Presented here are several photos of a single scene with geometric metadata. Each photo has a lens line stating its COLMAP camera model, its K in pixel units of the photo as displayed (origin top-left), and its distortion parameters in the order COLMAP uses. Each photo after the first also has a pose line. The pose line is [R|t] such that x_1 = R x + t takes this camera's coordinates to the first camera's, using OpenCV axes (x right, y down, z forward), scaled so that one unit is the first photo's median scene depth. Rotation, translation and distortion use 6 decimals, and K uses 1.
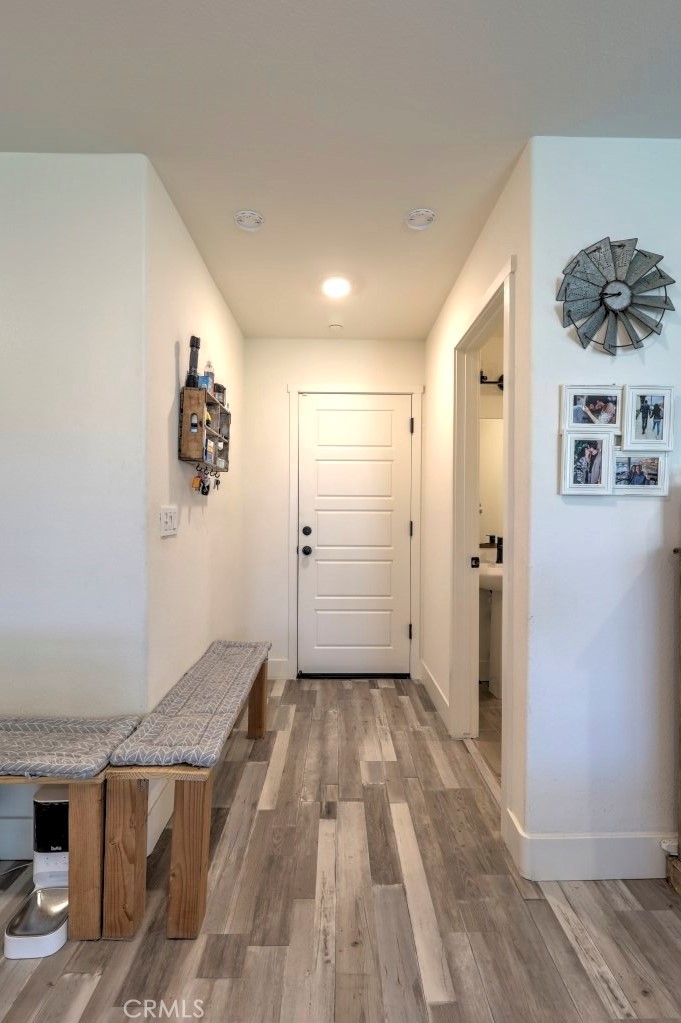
lens RADIAL K [[459.5, 0, 340.5], [0, 459.5, 511.5], [0, 0, 1]] dist [0.000357, -0.000349]
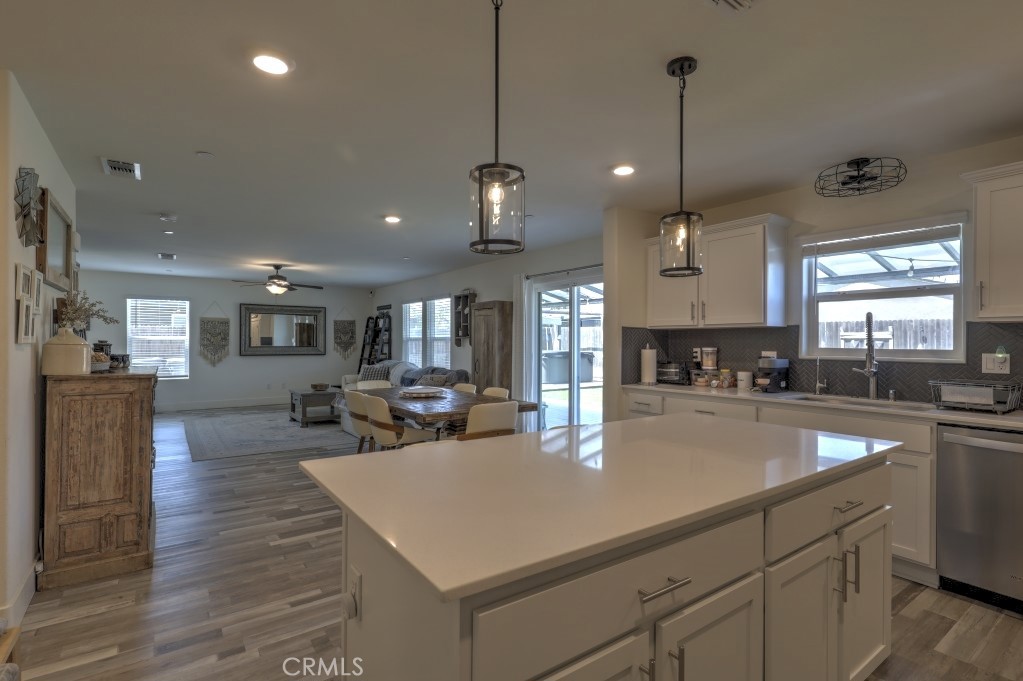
lens RADIAL K [[485.9, 0, 511.5], [0, 485.9, 340.5], [0, 0, 1]] dist [-0.000173, 0.000207]
pose [[-0.571494, -0.006908, 0.820577, -1.557881], [0.000092, 0.999964, 0.008482, -0.058672], [-0.820606, 0.004923, -0.571473, 0.626692]]
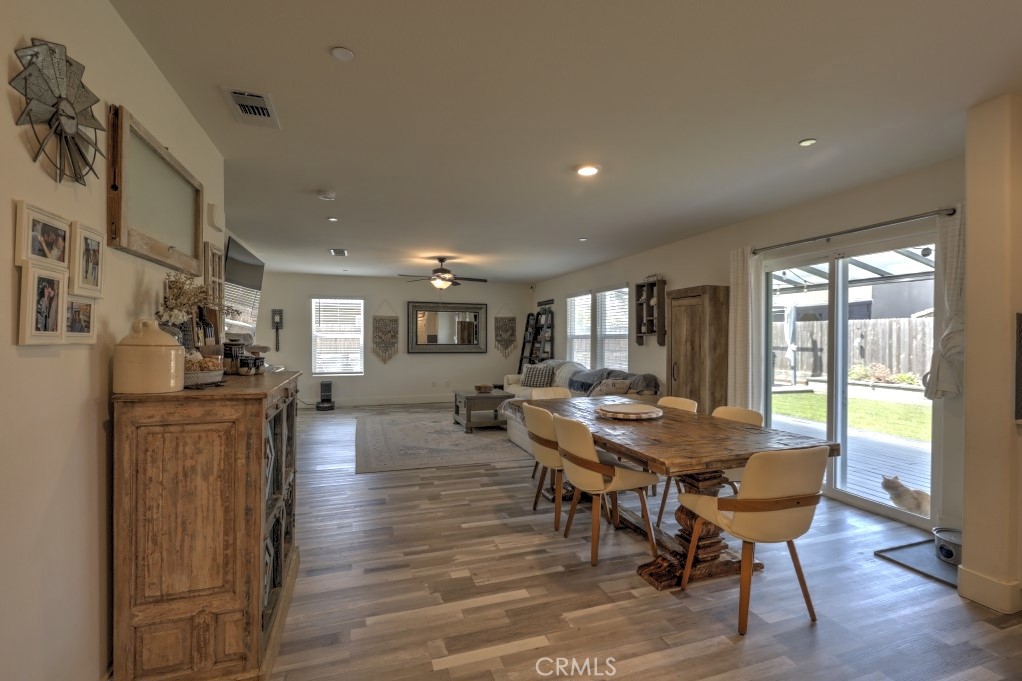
lens RADIAL K [[459.1, 0, 511.0], [0, 459.1, 340.5], [0, 0, 1]] dist [0.000357, -0.000349]
pose [[-0.305613, -0.012116, 0.952079, -0.495462], [0.002697, 0.999904, 0.013590, -0.052899], [-0.952152, 0.006721, -0.305551, 0.462621]]
